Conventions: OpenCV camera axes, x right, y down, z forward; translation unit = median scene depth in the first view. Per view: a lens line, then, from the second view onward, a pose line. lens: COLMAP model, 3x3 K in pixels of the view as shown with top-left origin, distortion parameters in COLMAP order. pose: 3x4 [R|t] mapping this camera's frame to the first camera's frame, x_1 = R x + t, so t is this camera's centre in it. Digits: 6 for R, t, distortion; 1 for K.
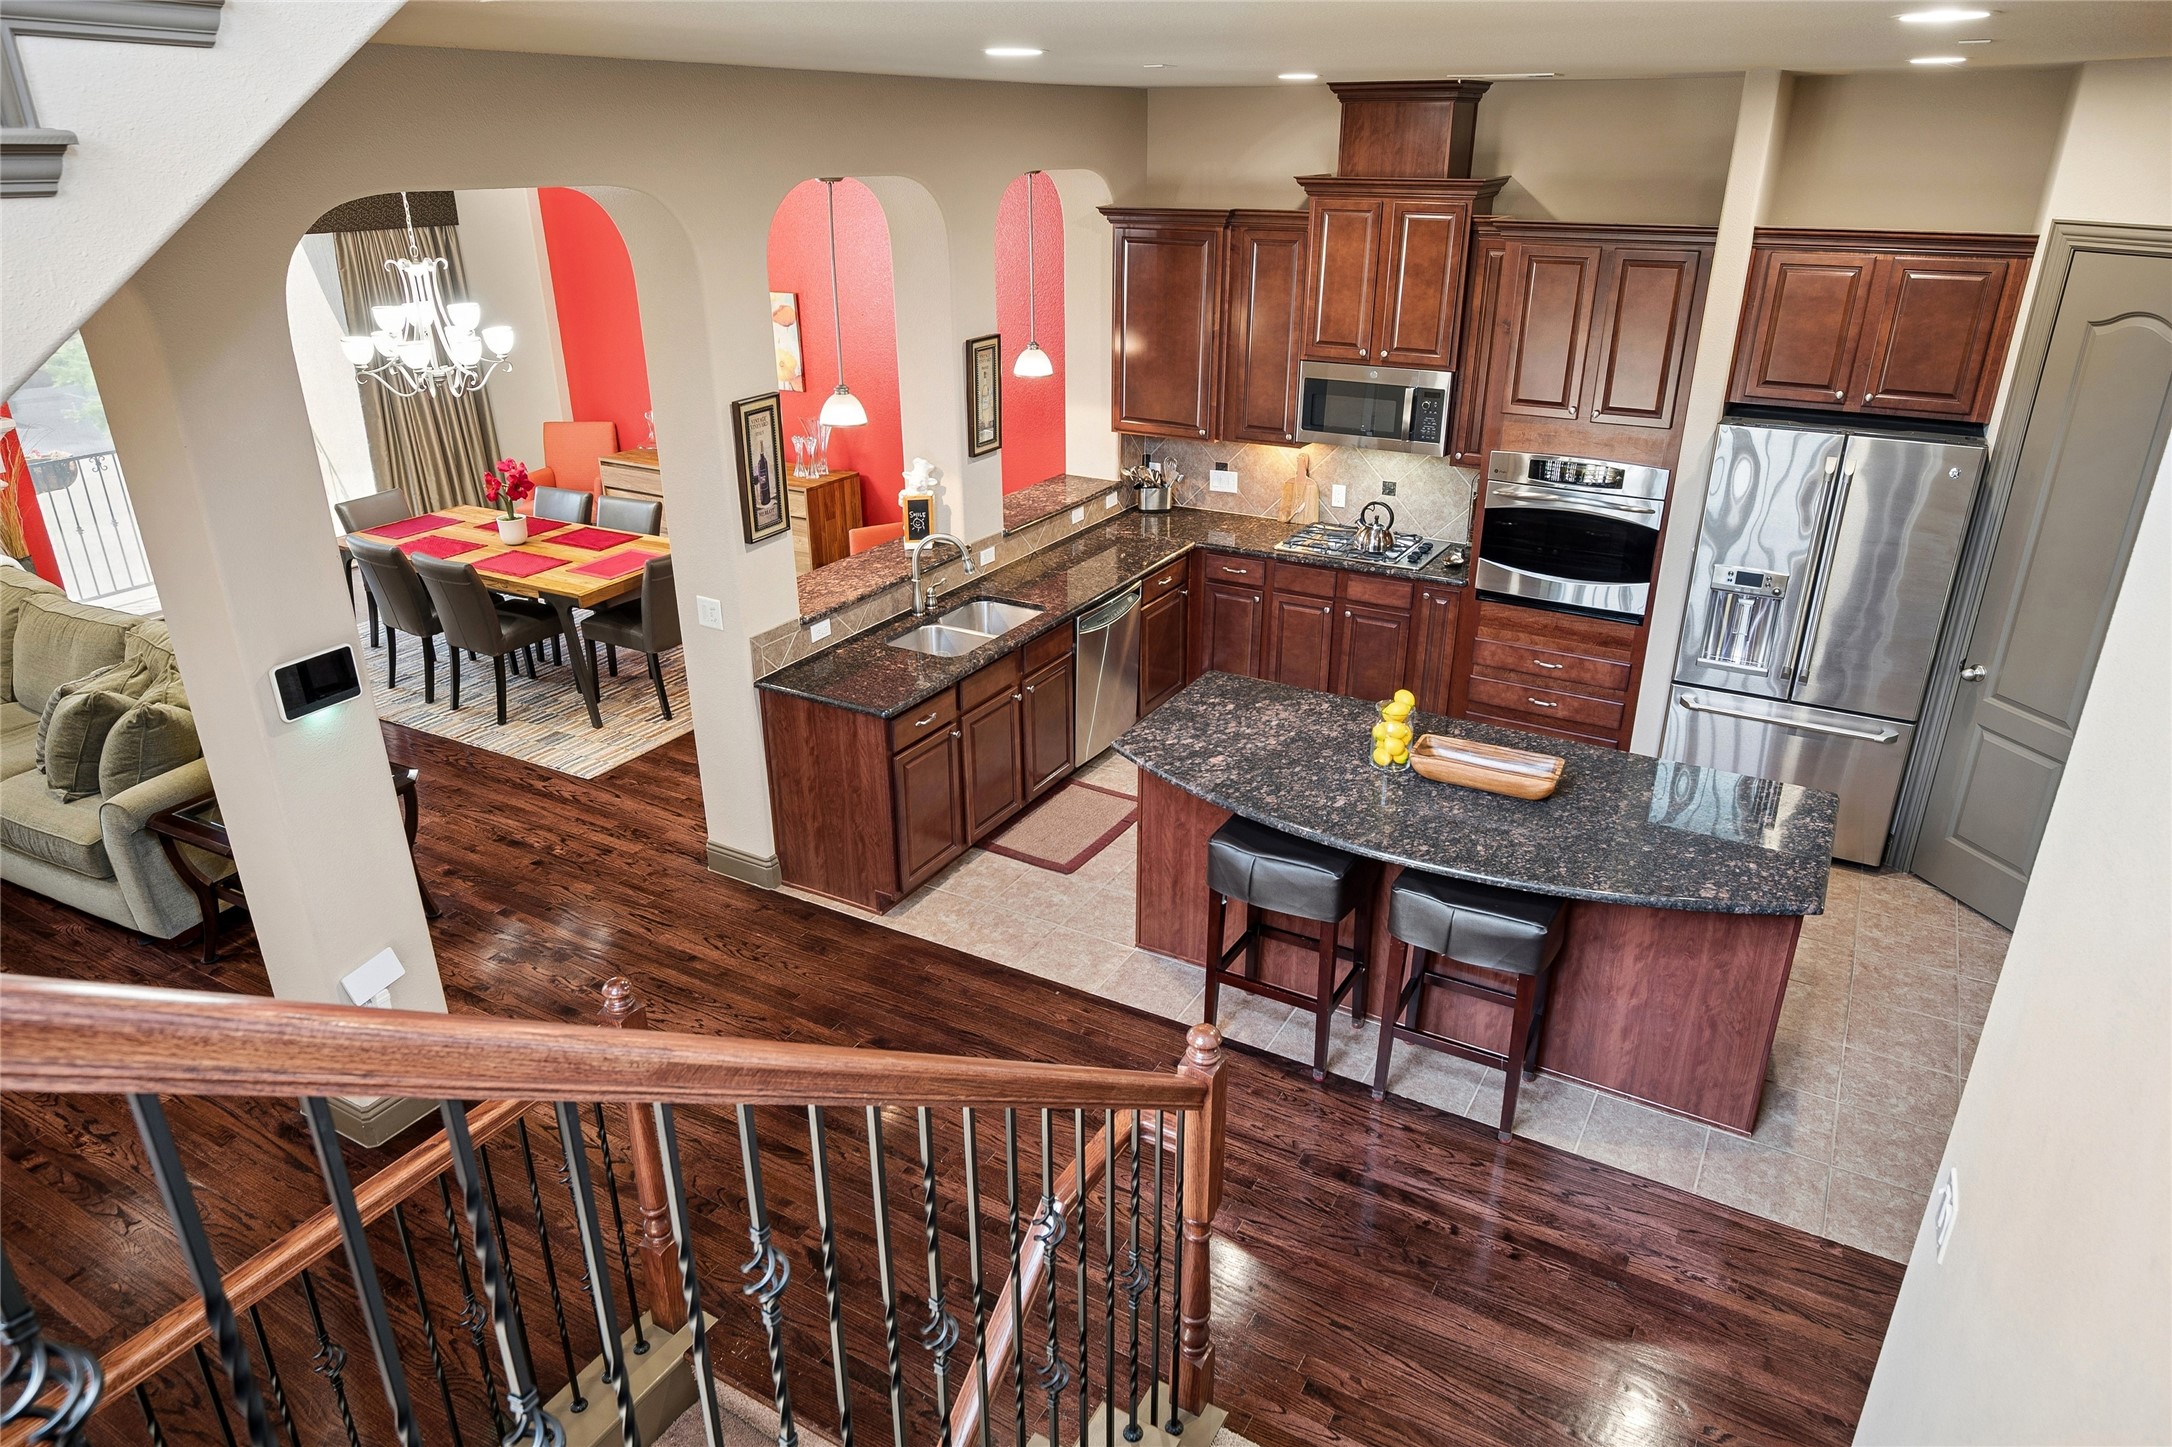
lens RADIAL K [[1331.2, 0, 1088.5], [0, 1331.2, 701.5], [0, 0, 1]] dist [0.002519, -0.000014]
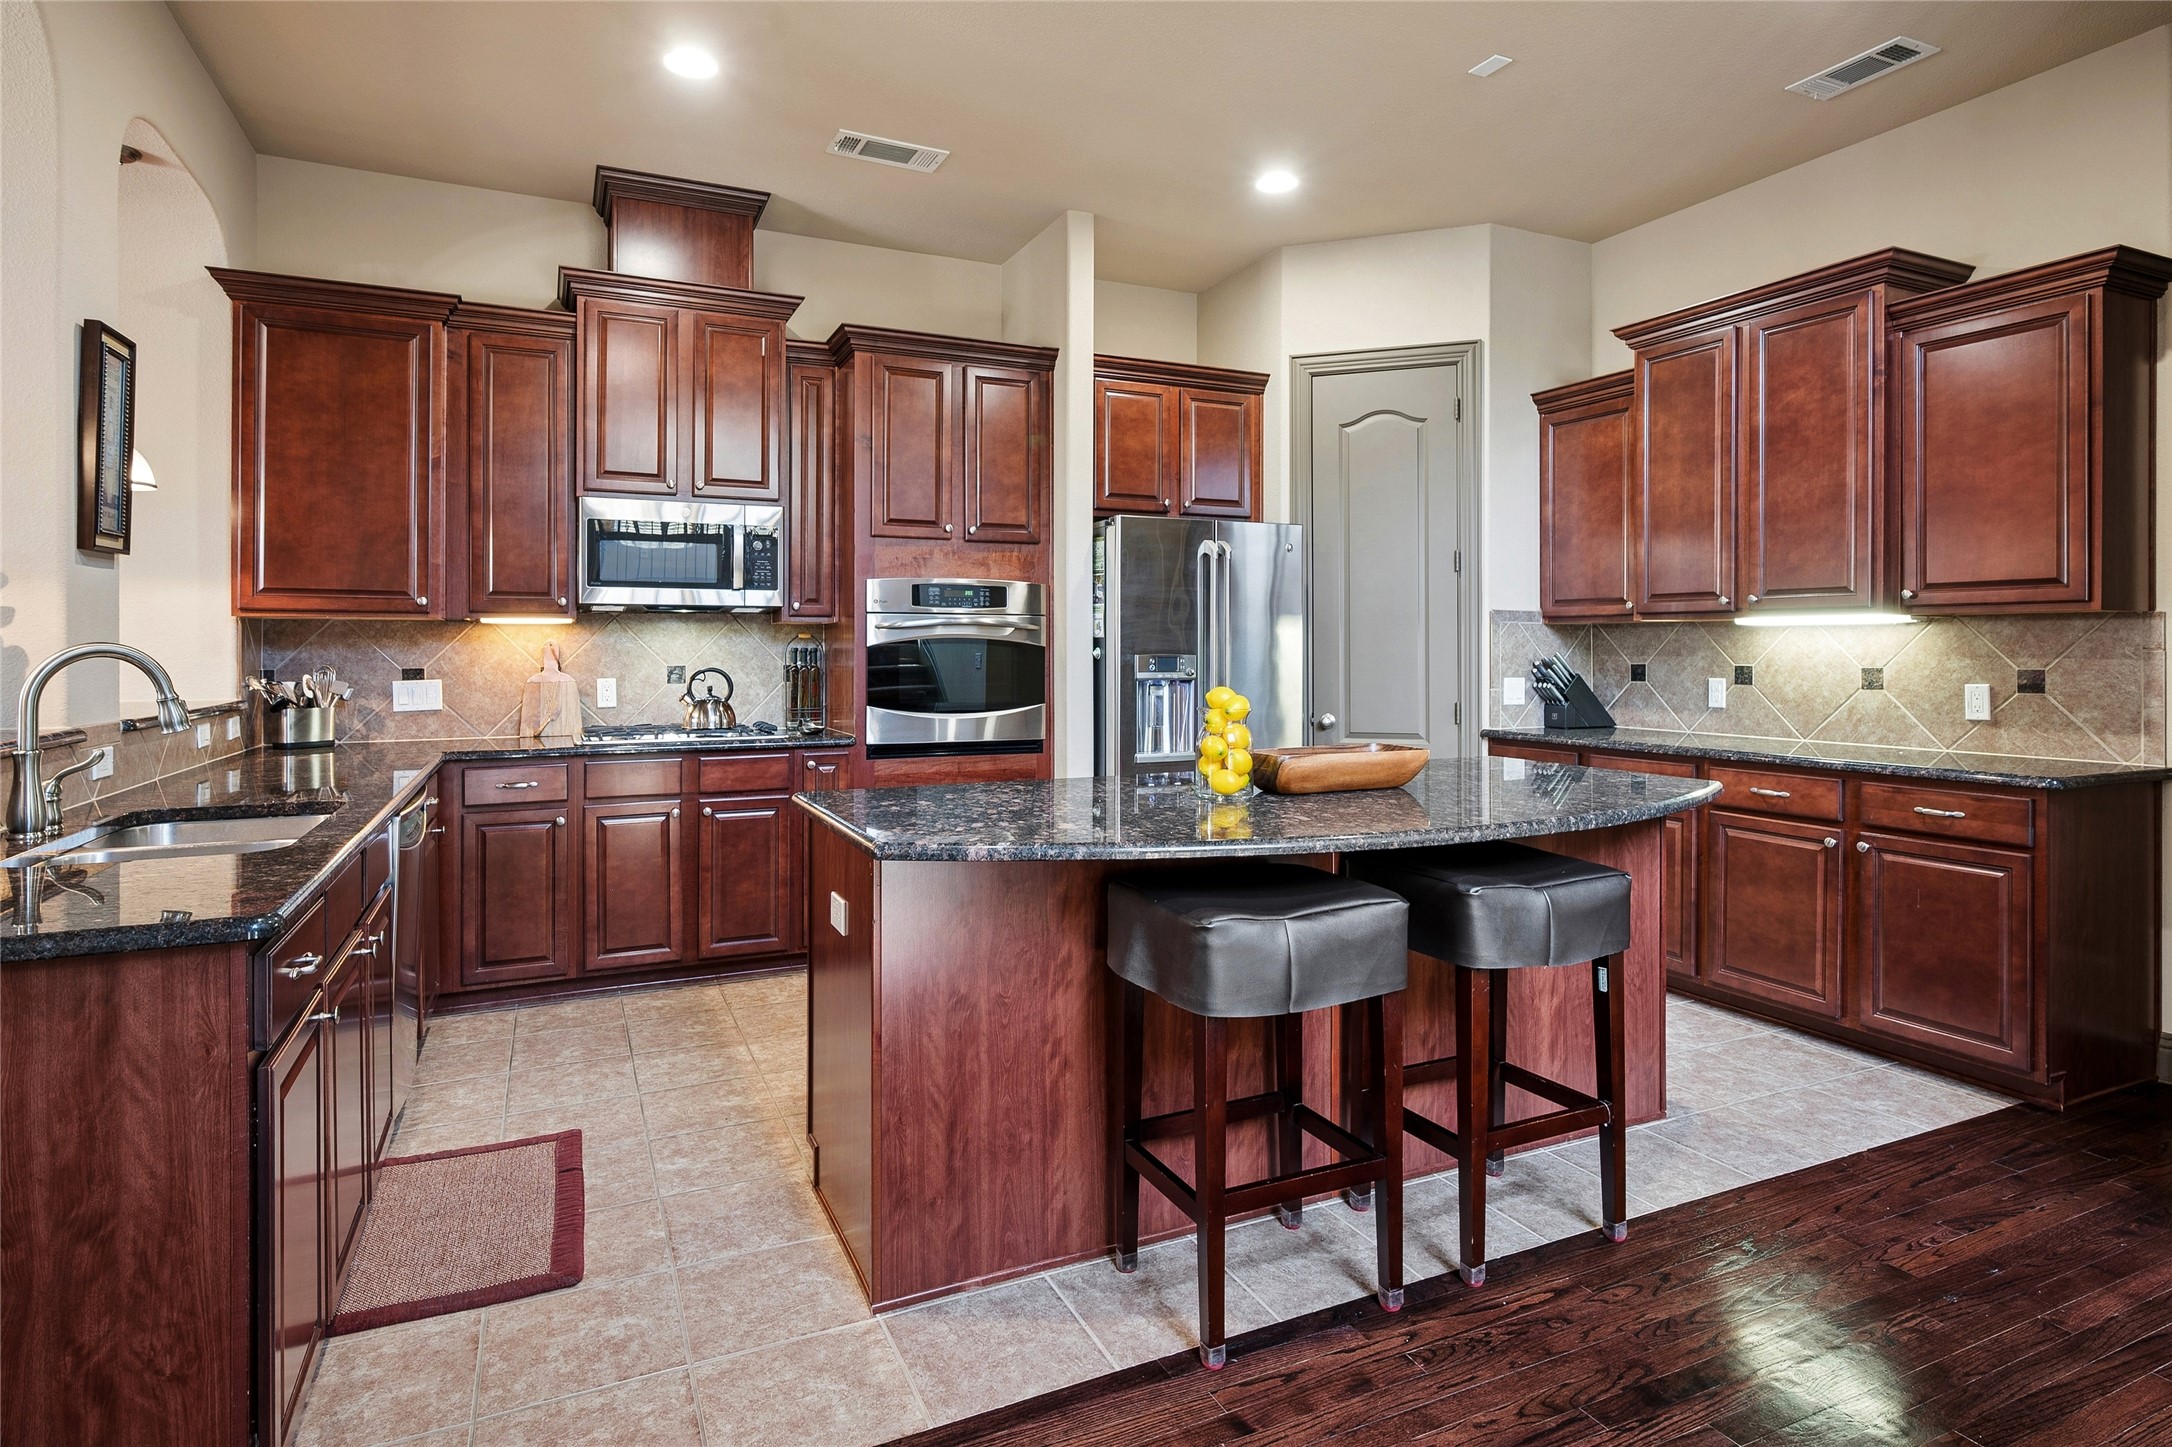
lens RADIAL K [[1142.5, 0, 1077.4], [0, 1142.5, 642.7], [0, 0, 1]] dist [-0.003656, 0.001535]
pose [[0.585370, 0.002686, 0.810762, -0.214304], [0.309941, 0.923299, -0.226836, 0.059663], [-0.749185, 0.384071, 0.539639, 0.500003]]
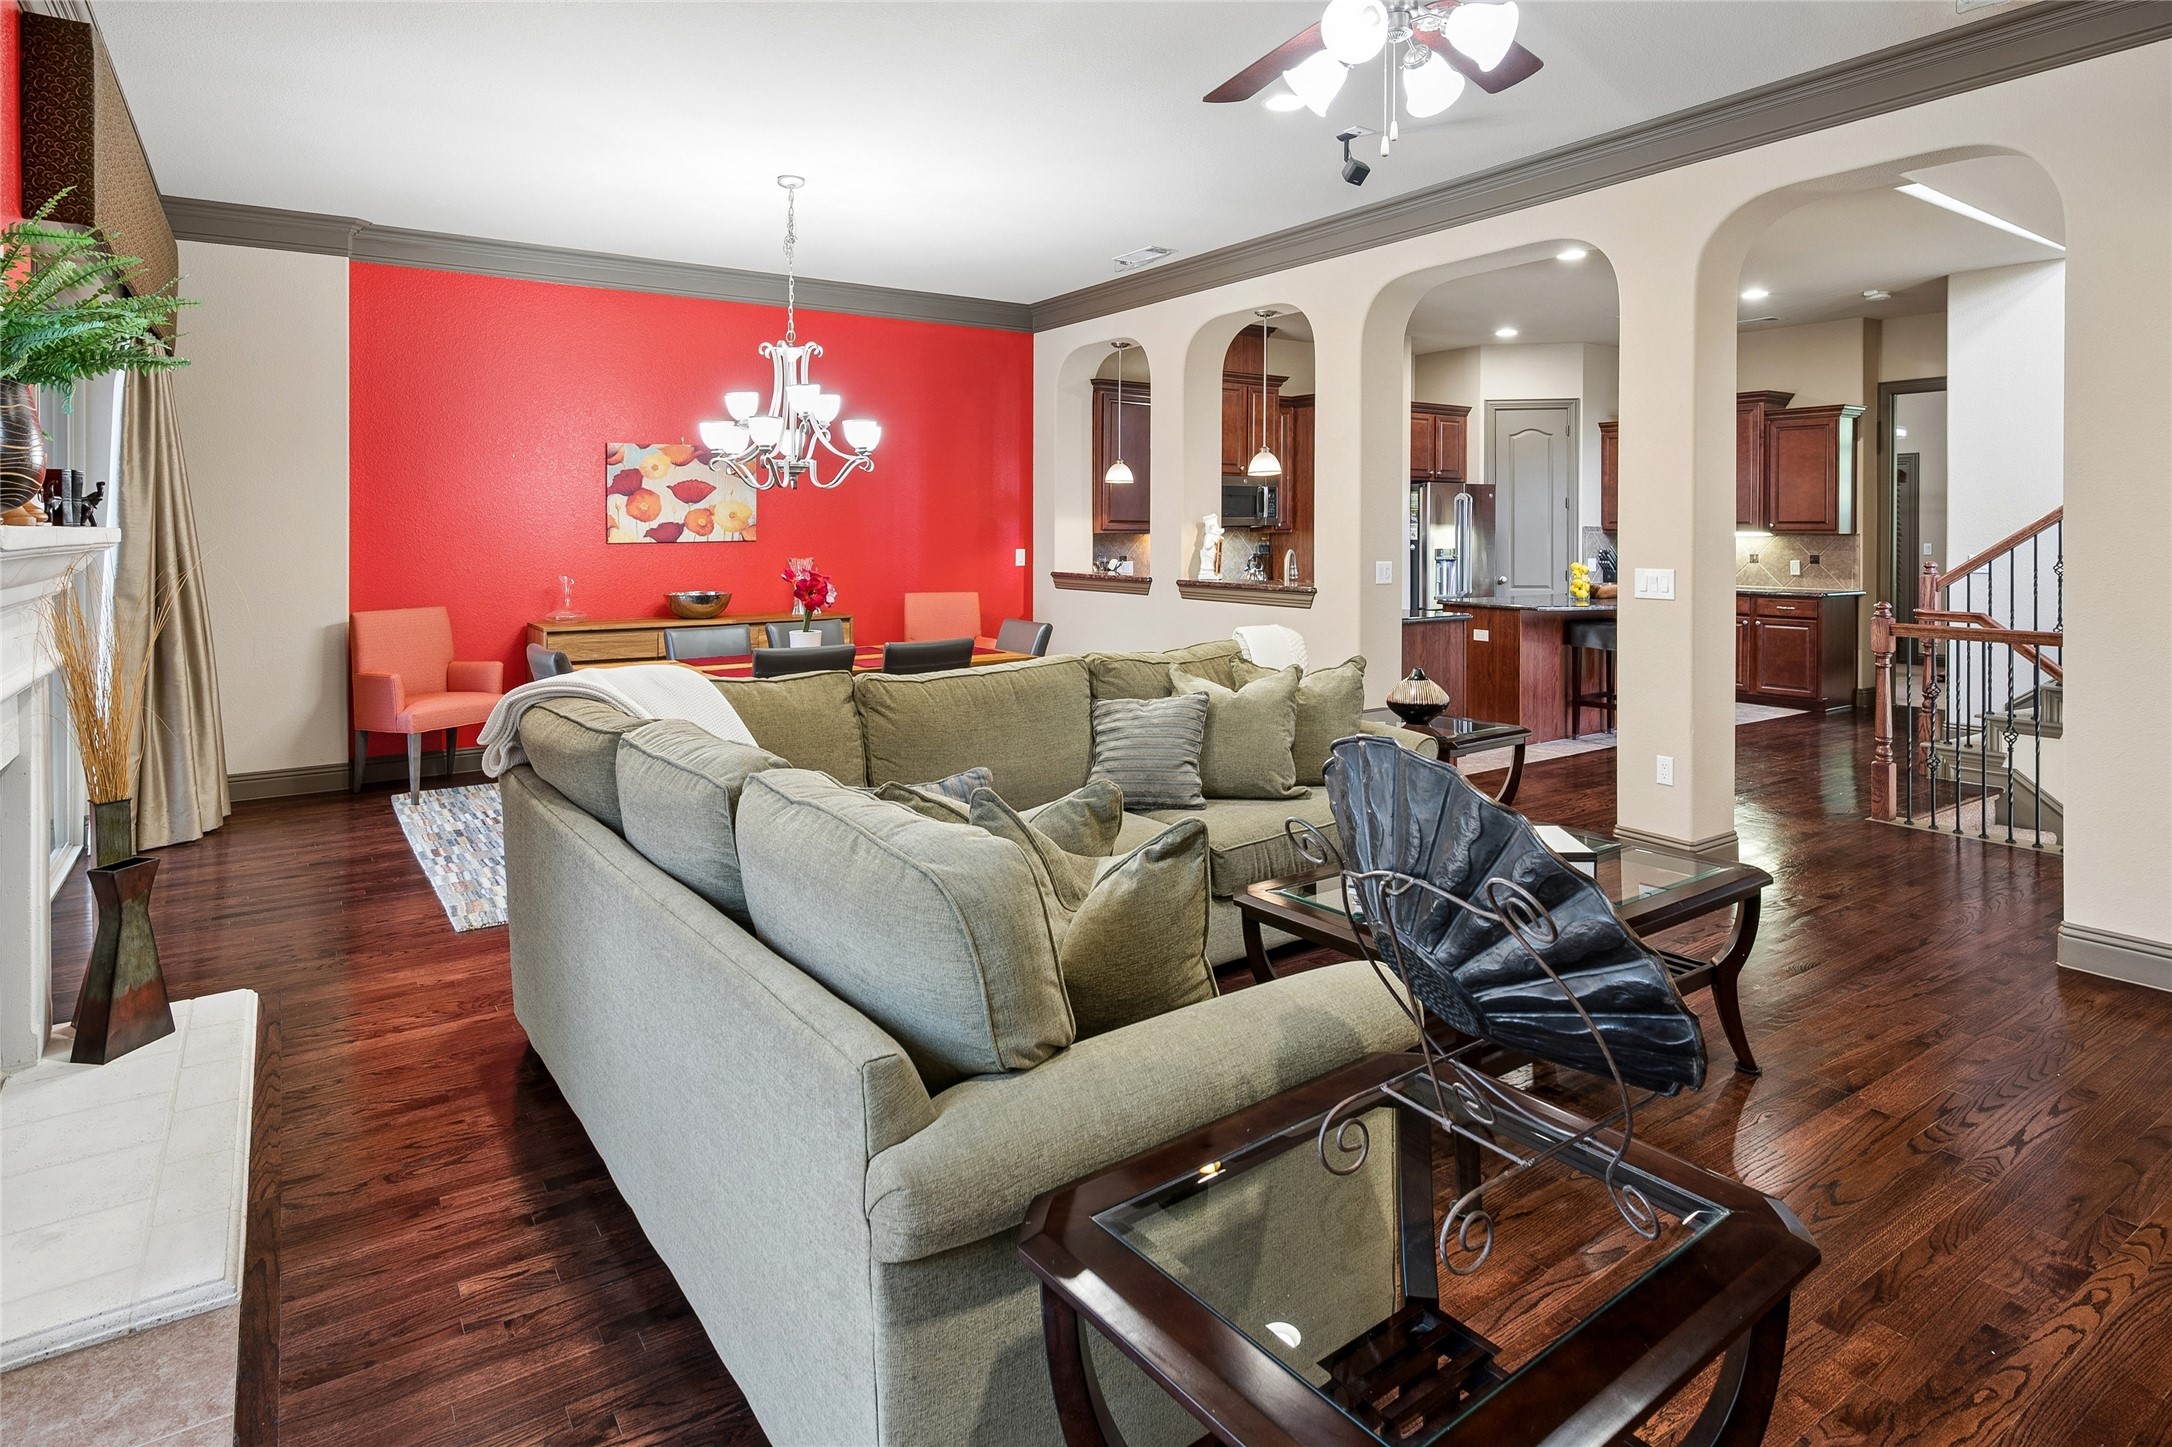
lens RADIAL K [[1142.5, 0, 1102.7], [0, 1142.5, 545.9], [0, 0, 1]] dist [-0.003656, 0.001535]
pose [[0.440652, -0.011244, 0.897608, -1.245026], [0.343290, 0.926027, -0.156928, -0.007279], [-0.829444, 0.377291, 0.411915, 0.612012]]
